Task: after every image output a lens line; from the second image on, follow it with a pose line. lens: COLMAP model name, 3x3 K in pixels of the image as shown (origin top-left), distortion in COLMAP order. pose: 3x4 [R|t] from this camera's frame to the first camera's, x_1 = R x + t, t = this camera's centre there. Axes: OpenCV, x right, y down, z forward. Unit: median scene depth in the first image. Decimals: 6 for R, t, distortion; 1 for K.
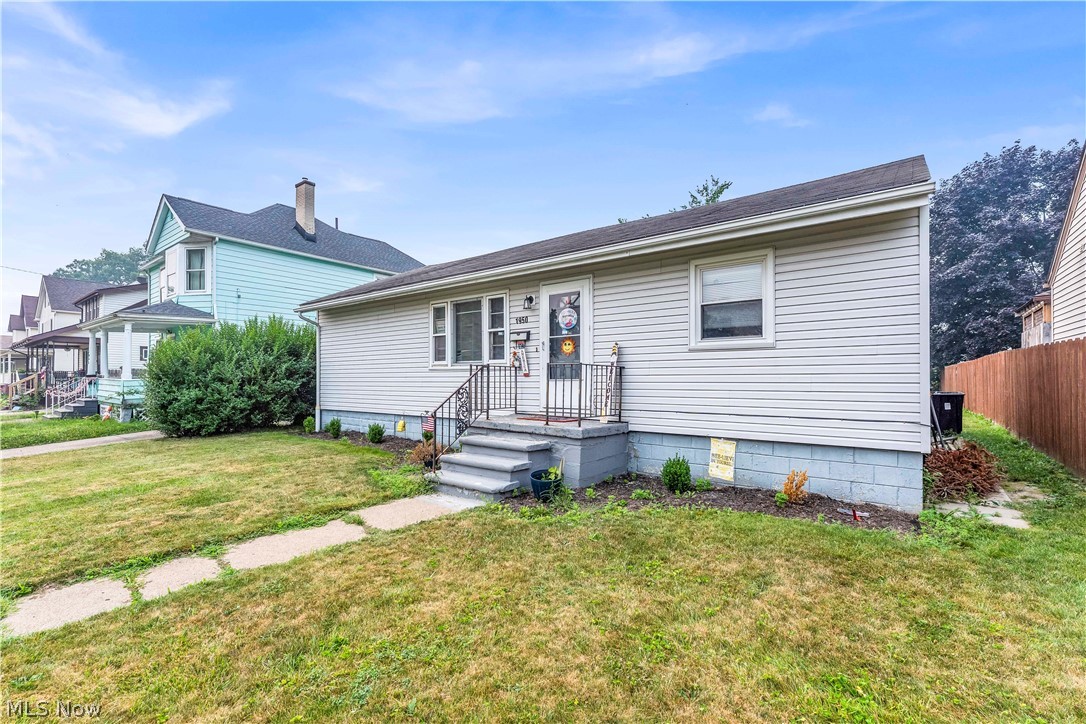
lens RADIAL K [[458.8, 0, 538.9], [0, 458.8, 370.9], [0, 0, 1]] dist [0.000313, 0.000212]
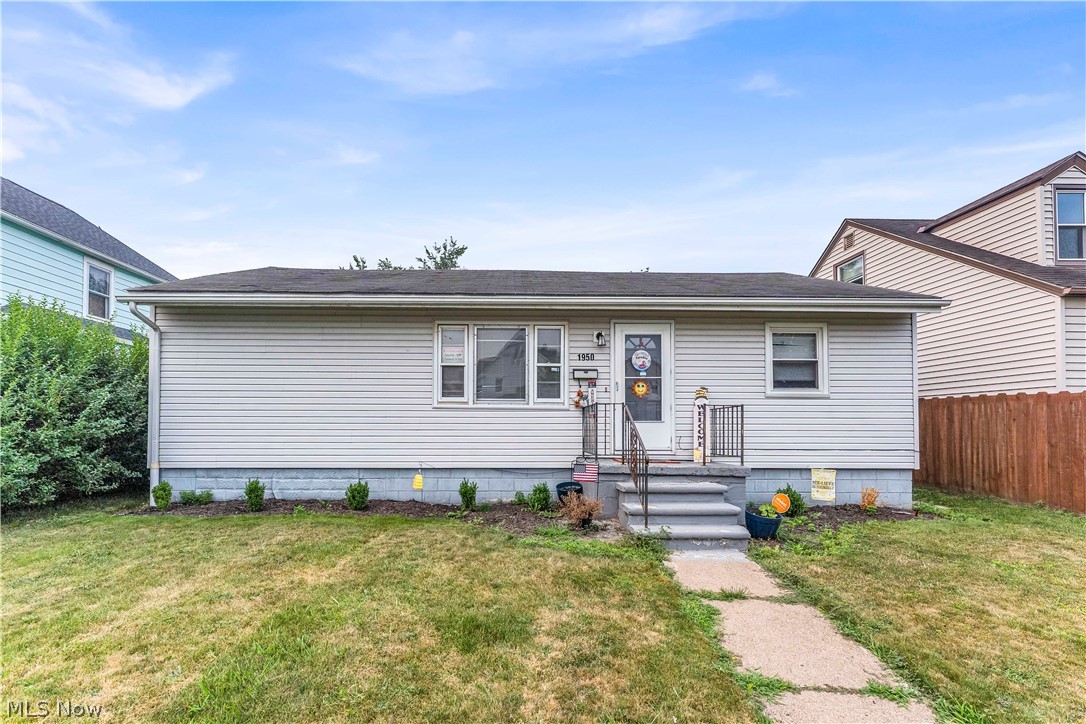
lens RADIAL K [[445.2, 0, 541.6], [0, 445.2, 407.4], [0, 0, 1]] dist [-0.000026, -0.000095]
pose [[0.790625, 0.030206, 0.611555, -0.705461], [-0.015803, 0.999456, -0.028935, 0.020171], [-0.612097, 0.013213, 0.790672, 0.370724]]
